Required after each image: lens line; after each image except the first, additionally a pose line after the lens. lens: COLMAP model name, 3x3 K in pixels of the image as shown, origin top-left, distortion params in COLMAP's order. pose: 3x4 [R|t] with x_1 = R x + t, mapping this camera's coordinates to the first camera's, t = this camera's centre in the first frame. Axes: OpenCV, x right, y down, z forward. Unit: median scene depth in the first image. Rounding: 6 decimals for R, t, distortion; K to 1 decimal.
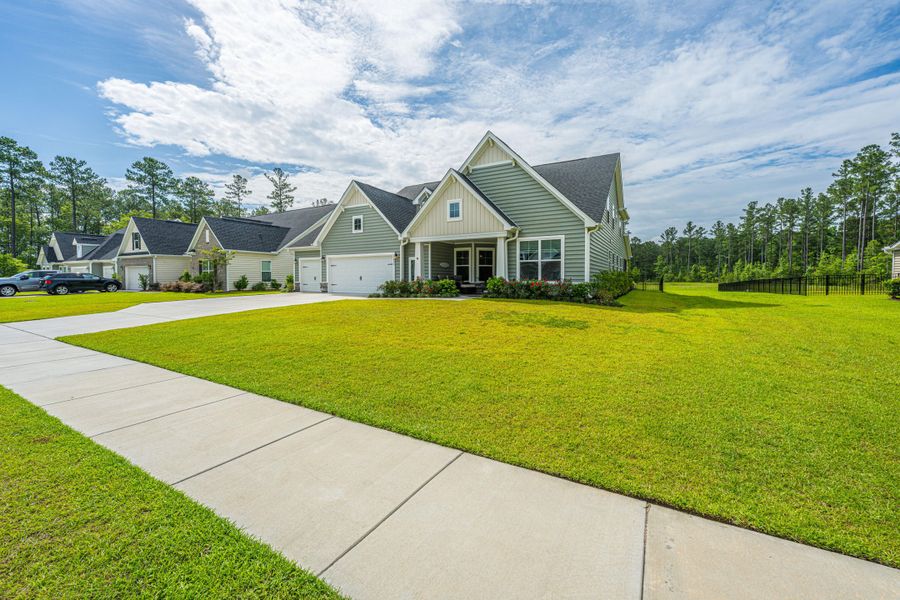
lens RADIAL K [[355.9, 0, 452.3], [0, 355.9, 286.0], [0, 0, 1]] dist [-0.001385, -0.000229]
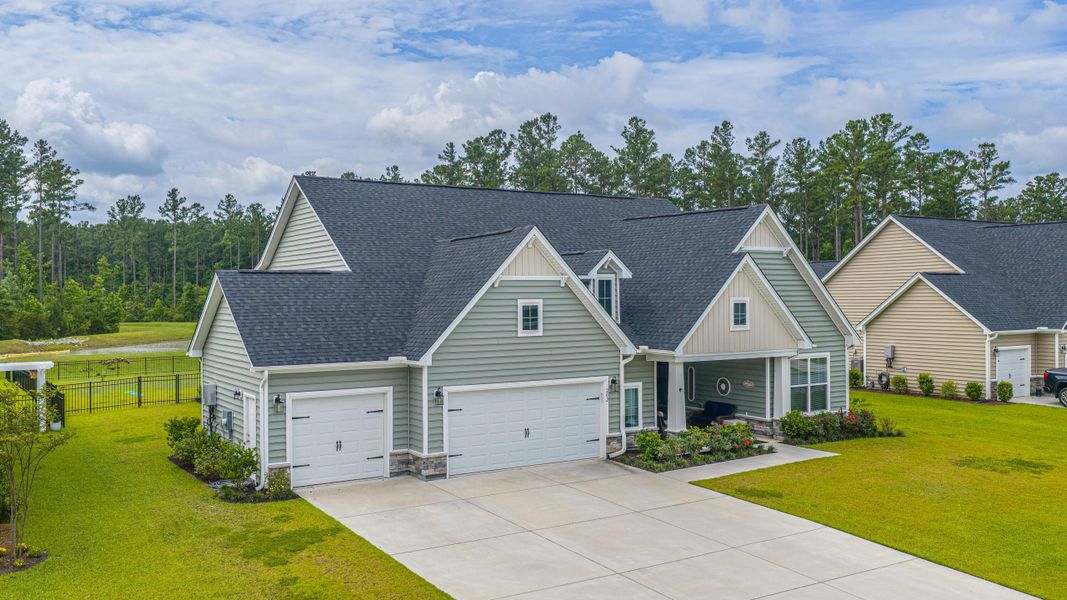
lens RADIAL K [[888.5, 0, 523.0], [0, 888.5, 296.6], [0, 0, 1]] dist [0.018540, 0.000467]
pose [[0.486445, -0.001976, 0.873709, -1.298419], [0.022577, 0.999692, -0.010309, -0.191616], [-0.873420, 0.024740, 0.486339, 0.447403]]
